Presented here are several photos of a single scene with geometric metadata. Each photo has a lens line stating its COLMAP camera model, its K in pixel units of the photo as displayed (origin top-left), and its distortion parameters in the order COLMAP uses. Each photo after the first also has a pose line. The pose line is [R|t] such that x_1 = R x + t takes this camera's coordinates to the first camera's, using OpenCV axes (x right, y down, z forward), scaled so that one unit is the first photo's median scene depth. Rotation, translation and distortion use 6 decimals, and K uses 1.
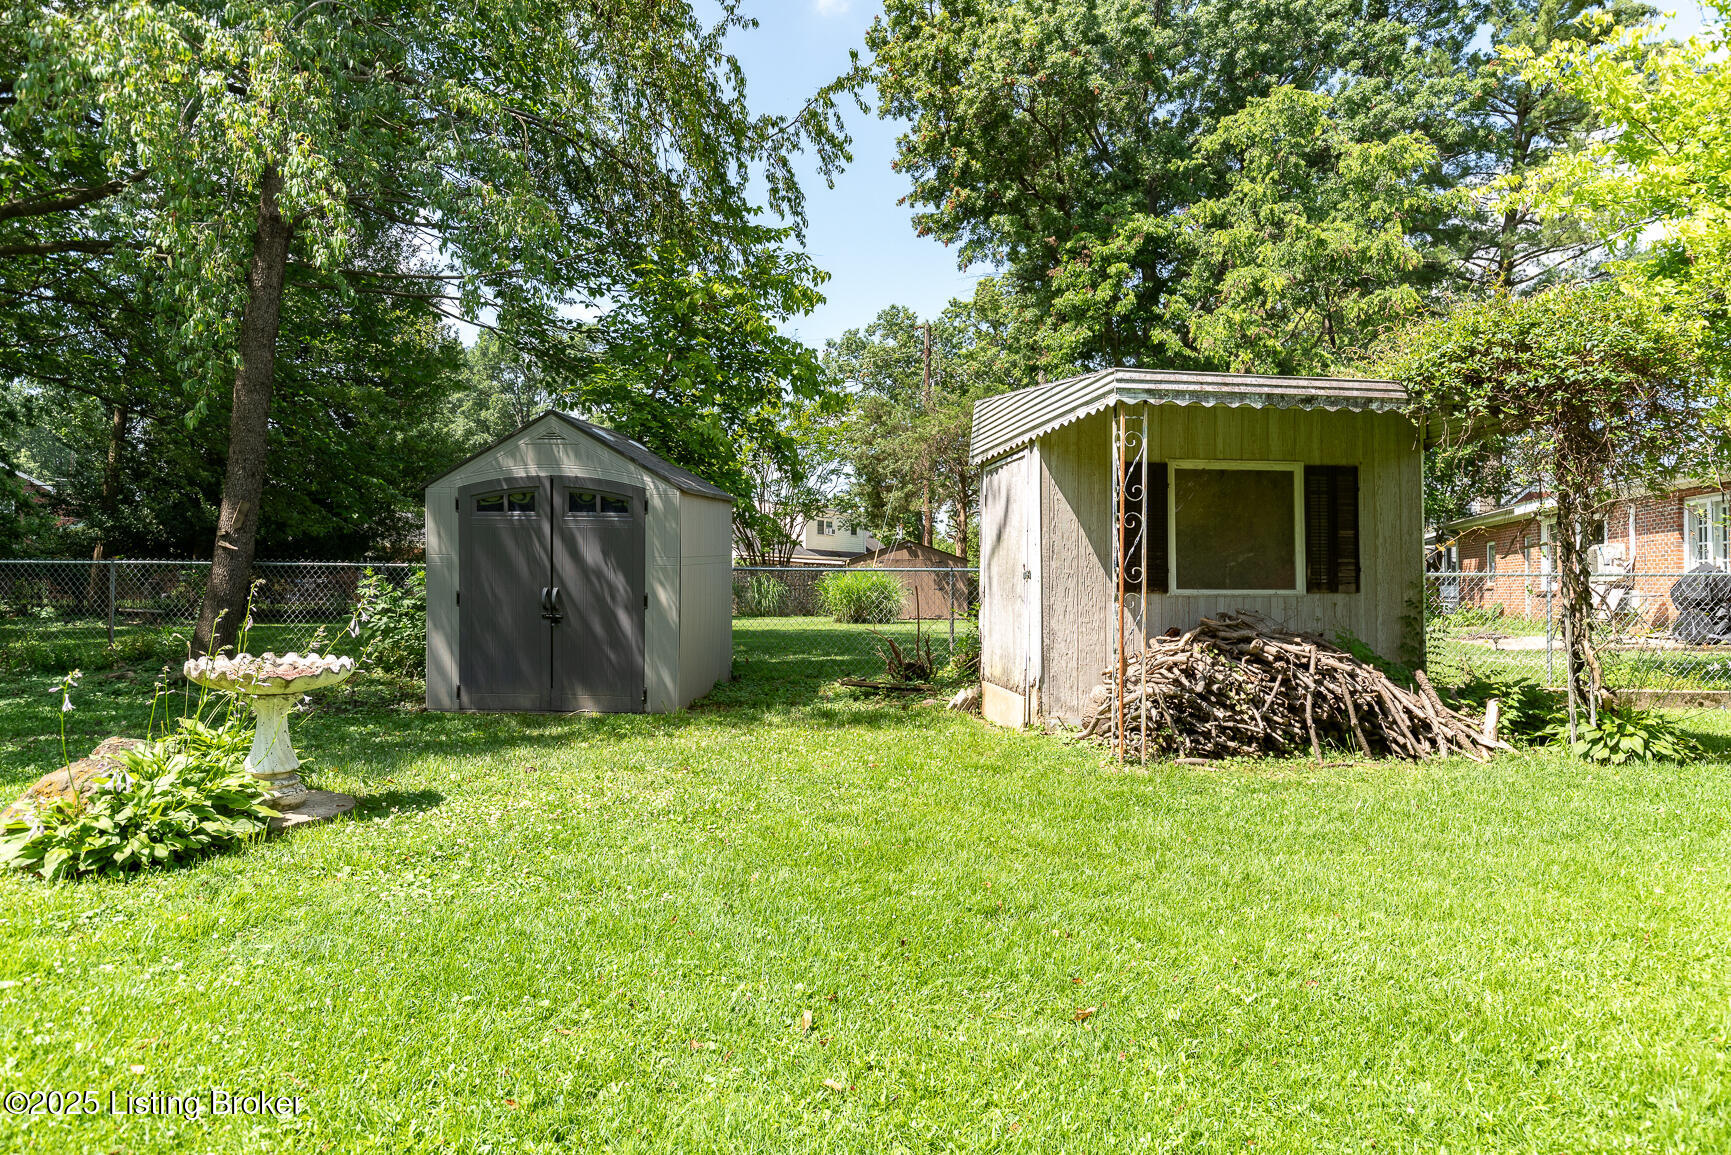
lens RADIAL K [[1149.9, 0, 867.1], [0, 1149.9, 573.9], [0, 0, 1]] dist [-0.003427, -0.000208]
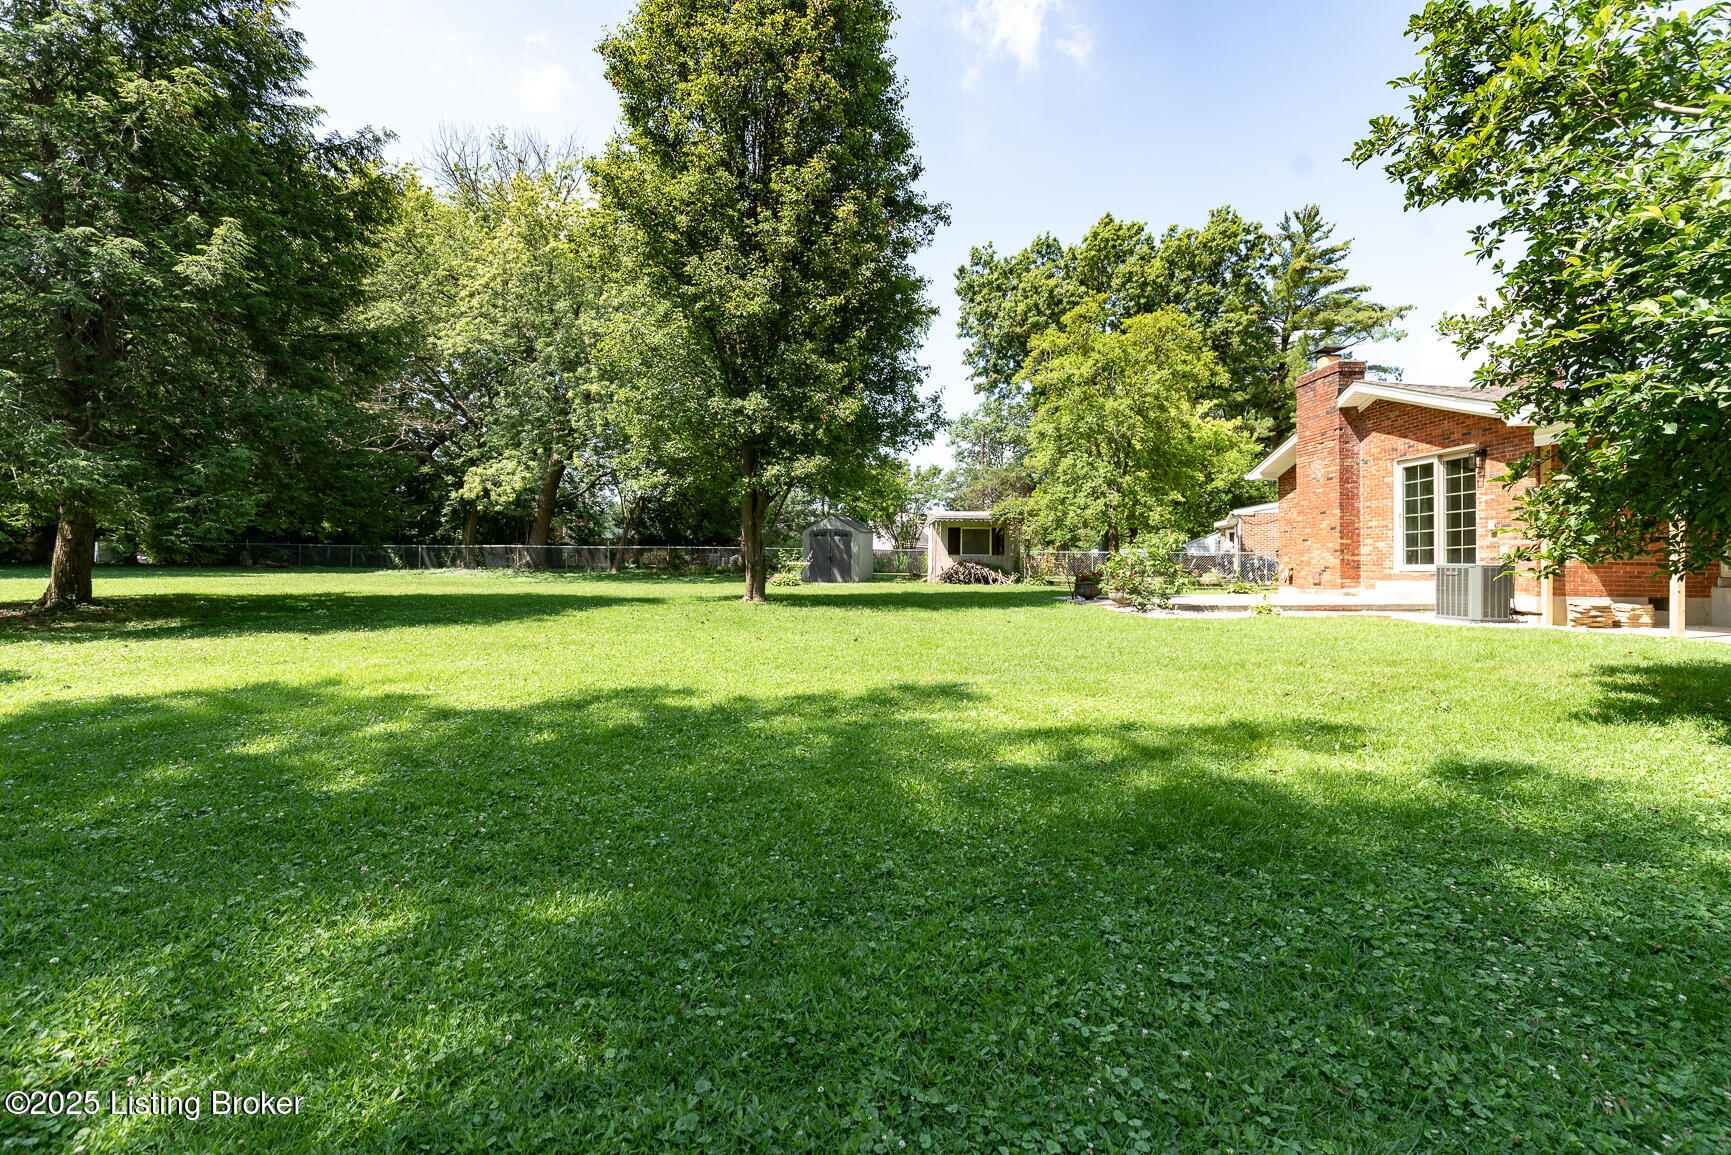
lens RADIAL K [[788.9, 0, 866.2], [0, 788.9, 568.2], [0, 0, 1]] dist [-0.002667, -0.000709]
pose [[0.986846, 0.009207, -0.161401, 0.087555], [-0.006788, 0.999856, 0.015530, 0.005226], [0.161521, -0.014230, 0.986767, -0.490106]]
